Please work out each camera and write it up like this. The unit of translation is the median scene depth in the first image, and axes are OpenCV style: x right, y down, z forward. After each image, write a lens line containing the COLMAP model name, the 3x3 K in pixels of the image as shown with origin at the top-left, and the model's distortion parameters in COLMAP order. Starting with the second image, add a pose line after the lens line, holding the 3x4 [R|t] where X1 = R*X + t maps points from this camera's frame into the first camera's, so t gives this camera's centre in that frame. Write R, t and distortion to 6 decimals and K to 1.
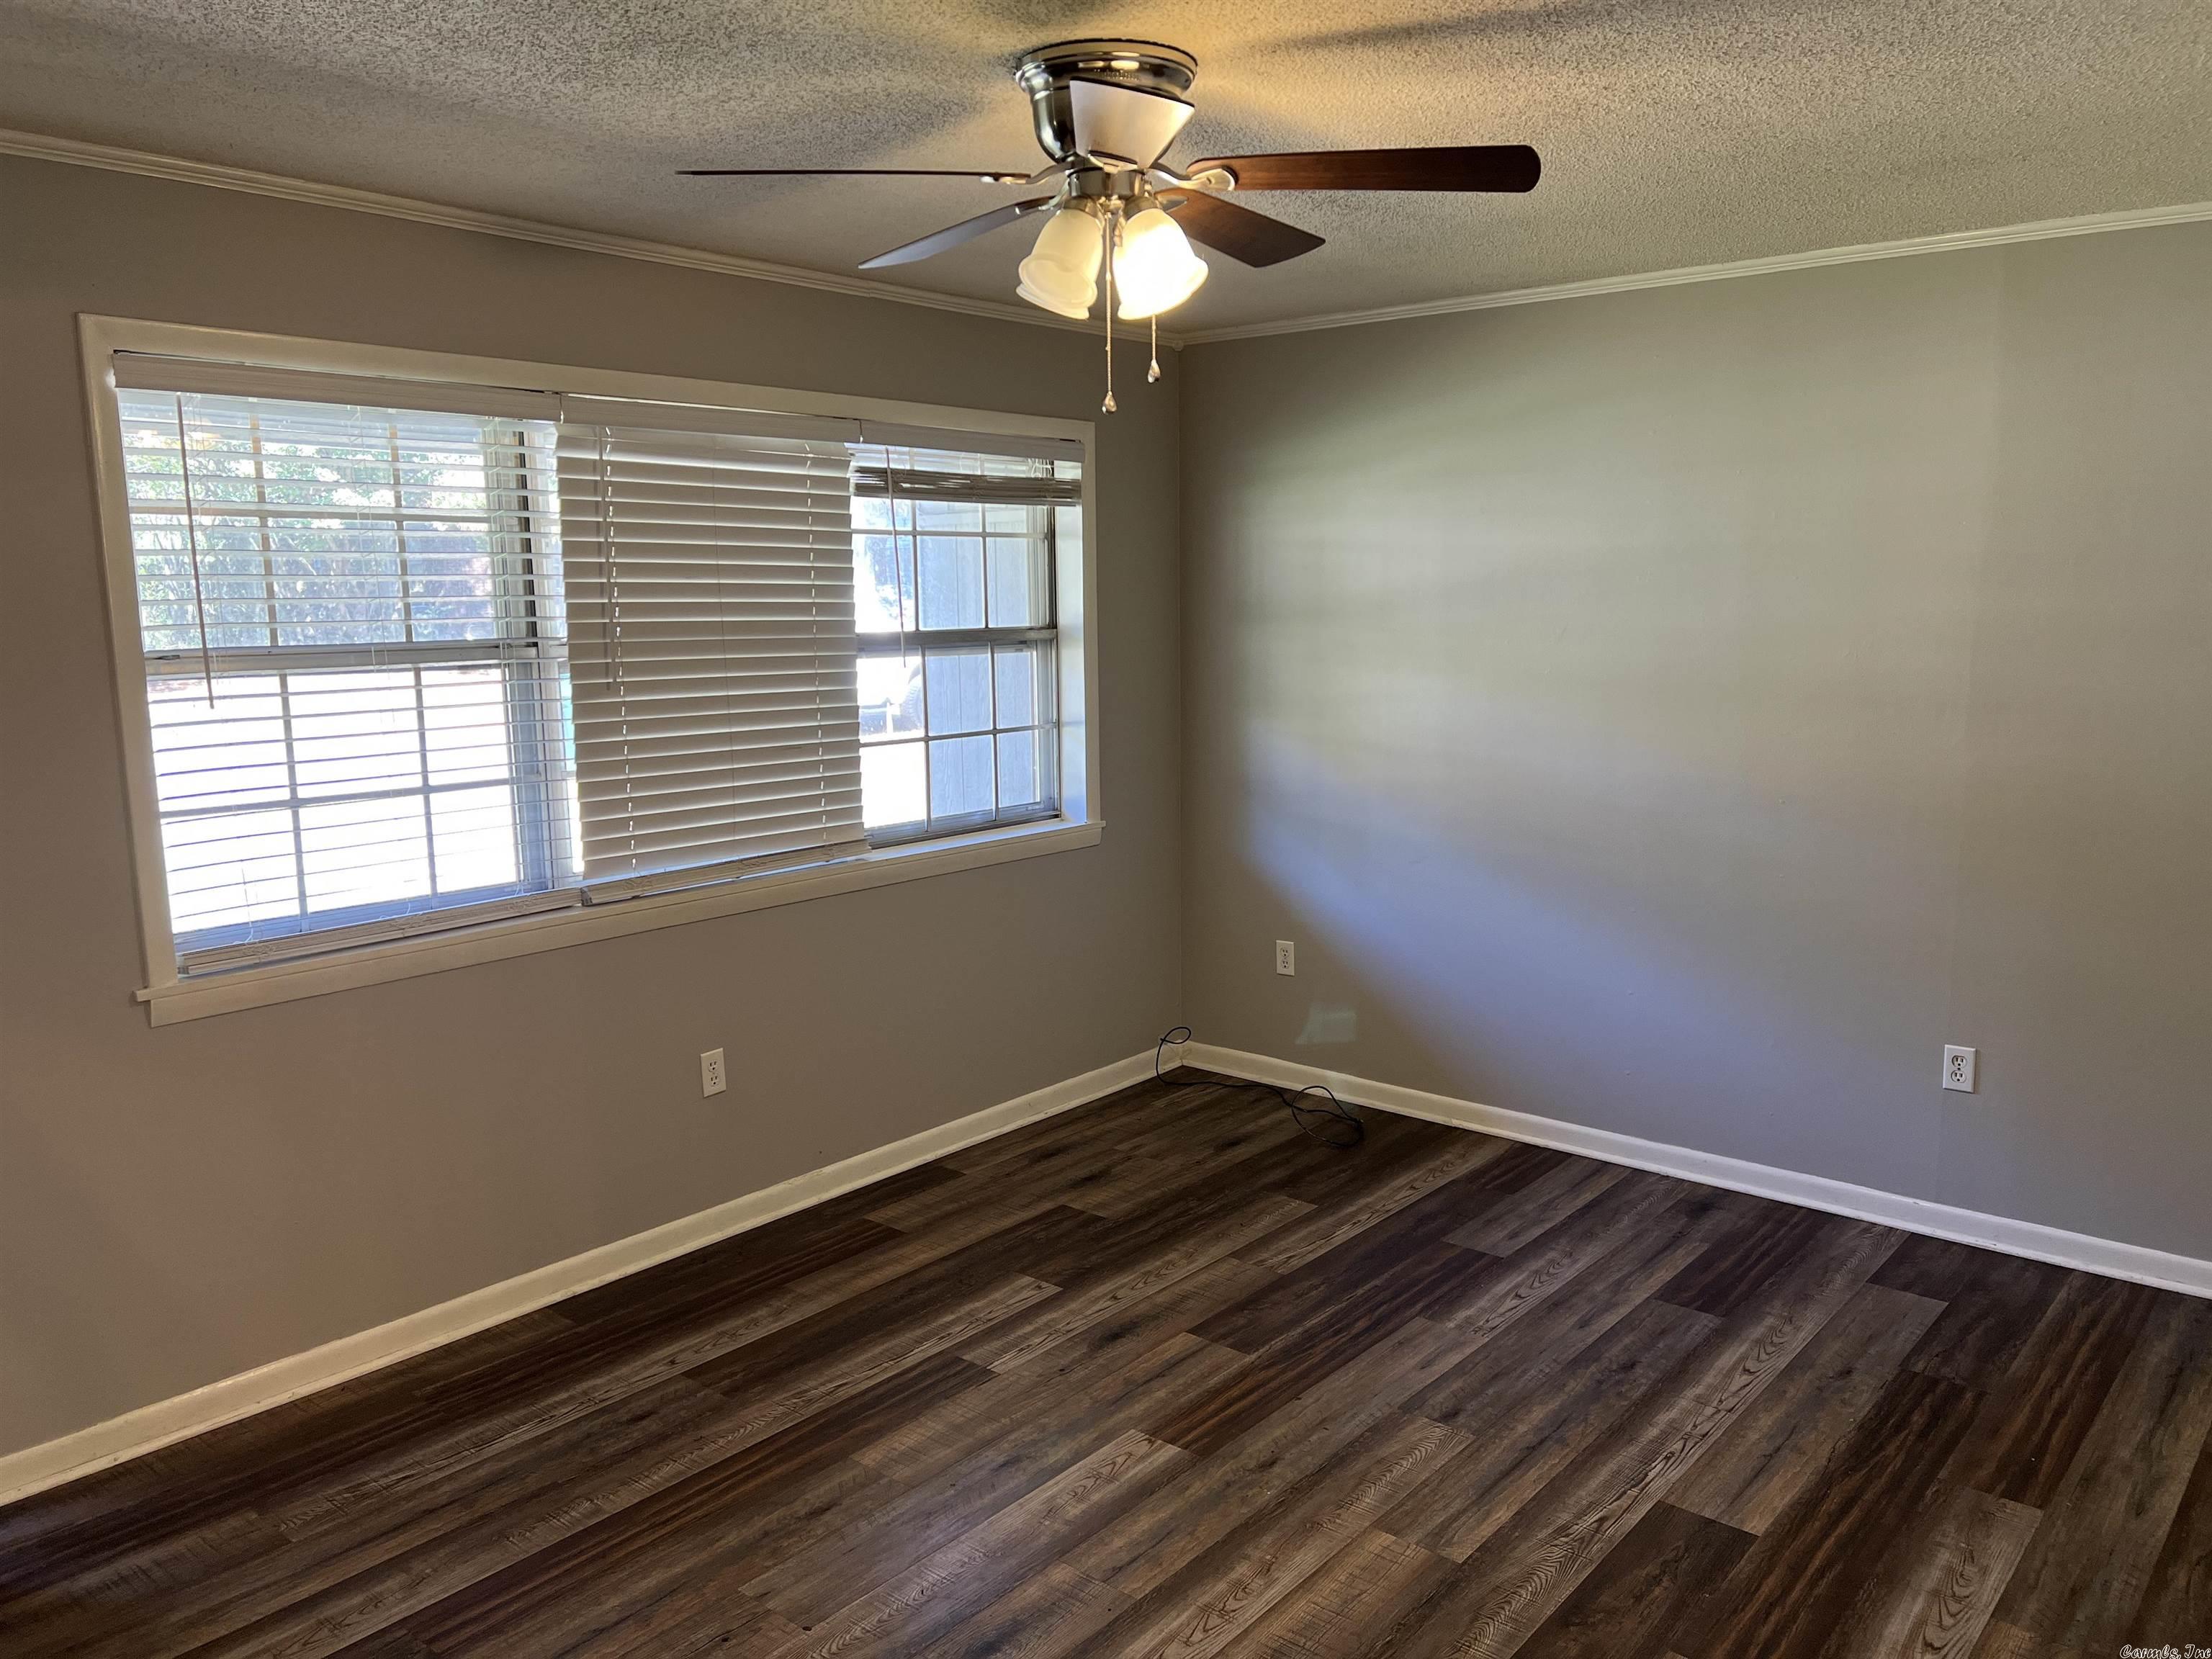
lens RADIAL K [[1667.1, 0, 1106.0], [0, 1667.1, 829.5], [0, 0, 1]] dist [0.025025, -0.007700]
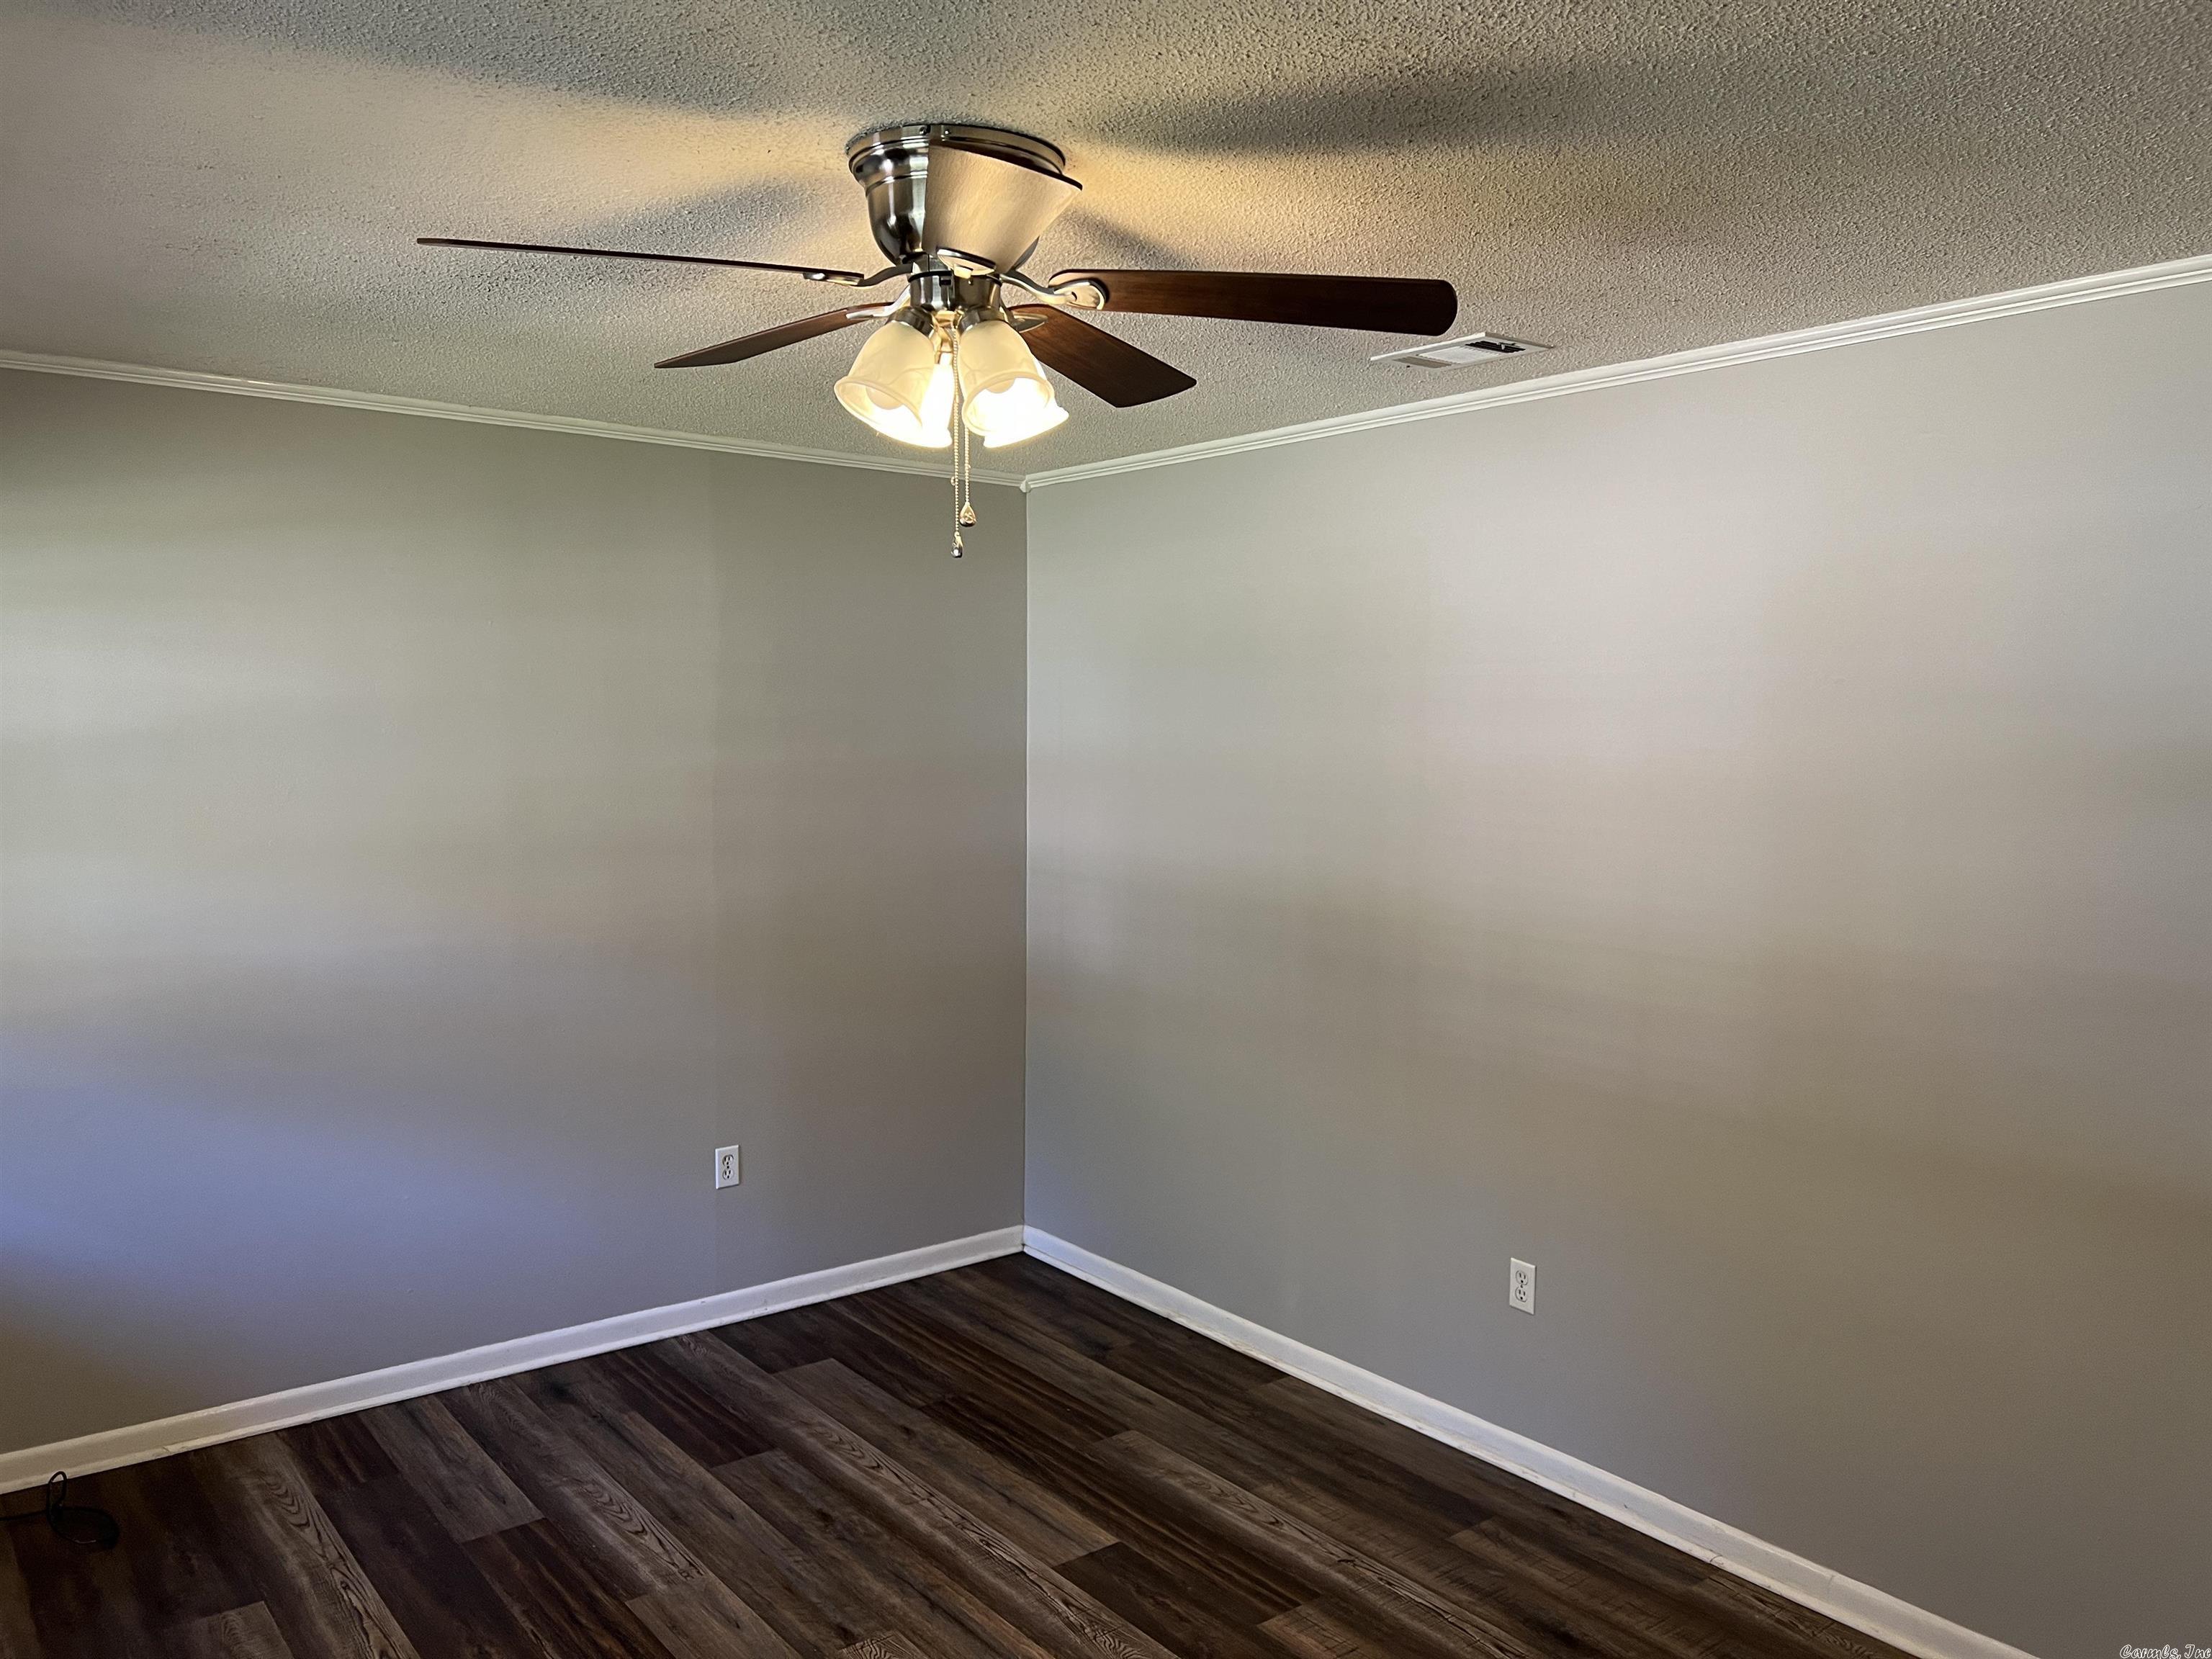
lens RADIAL K [[1667.1, 0, 1106.0], [0, 1667.1, 829.5], [0, 0, 1]] dist [0.025025, -0.007700]
pose [[0.205022, -0.056522, 0.977124, -0.485261], [0.134261, 0.990518, 0.029126, -0.074444], [-0.969505, 0.125219, 0.210667, 0.456413]]
